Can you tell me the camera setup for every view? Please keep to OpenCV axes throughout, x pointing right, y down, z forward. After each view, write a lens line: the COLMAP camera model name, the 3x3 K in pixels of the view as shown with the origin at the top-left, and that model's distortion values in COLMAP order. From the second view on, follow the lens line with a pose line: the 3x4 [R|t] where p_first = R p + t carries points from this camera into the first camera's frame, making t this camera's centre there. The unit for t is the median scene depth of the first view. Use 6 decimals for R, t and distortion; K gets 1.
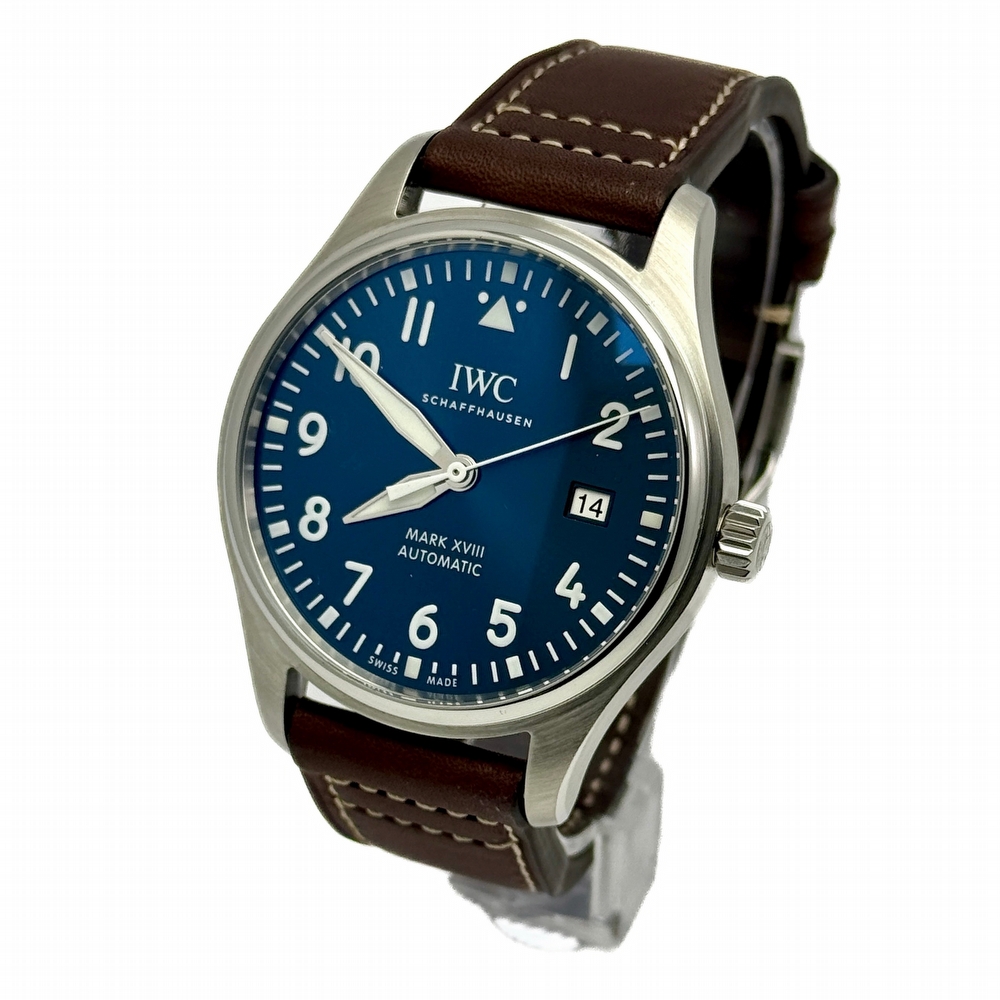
lens RADIAL K [[2710.2, 0, 494.7], [0, 2710.2, 552.2], [0, 0, 1]] dist [0.375327, 0.000000]
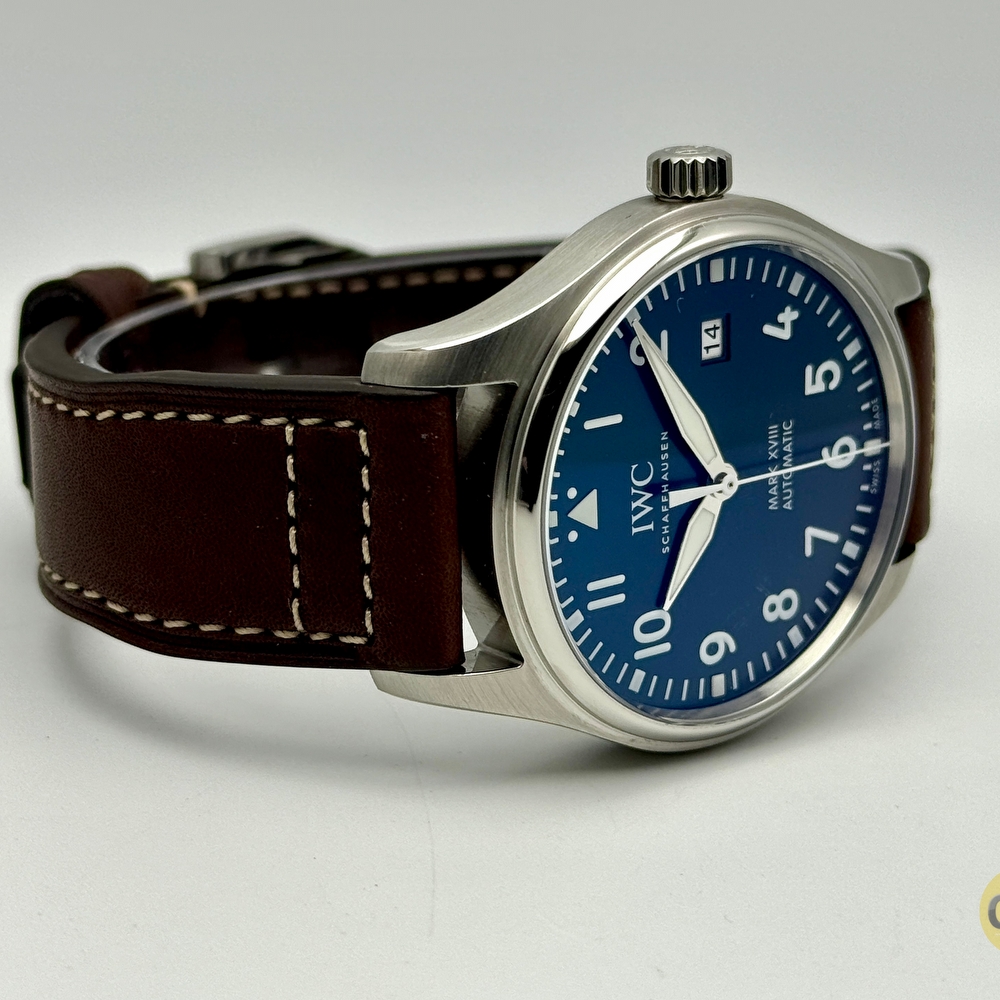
lens RADIAL K [[2734.9, 0, 491.5], [0, 2734.9, 502.7], [0, 0, 1]] dist [0.342894, 0.000000]
pose [[-0.383553, -0.910304, -0.155675, 0.159385], [0.756961, -0.406446, 0.511675, -0.579480], [-0.529053, 0.078415, 0.844958, 0.236290]]
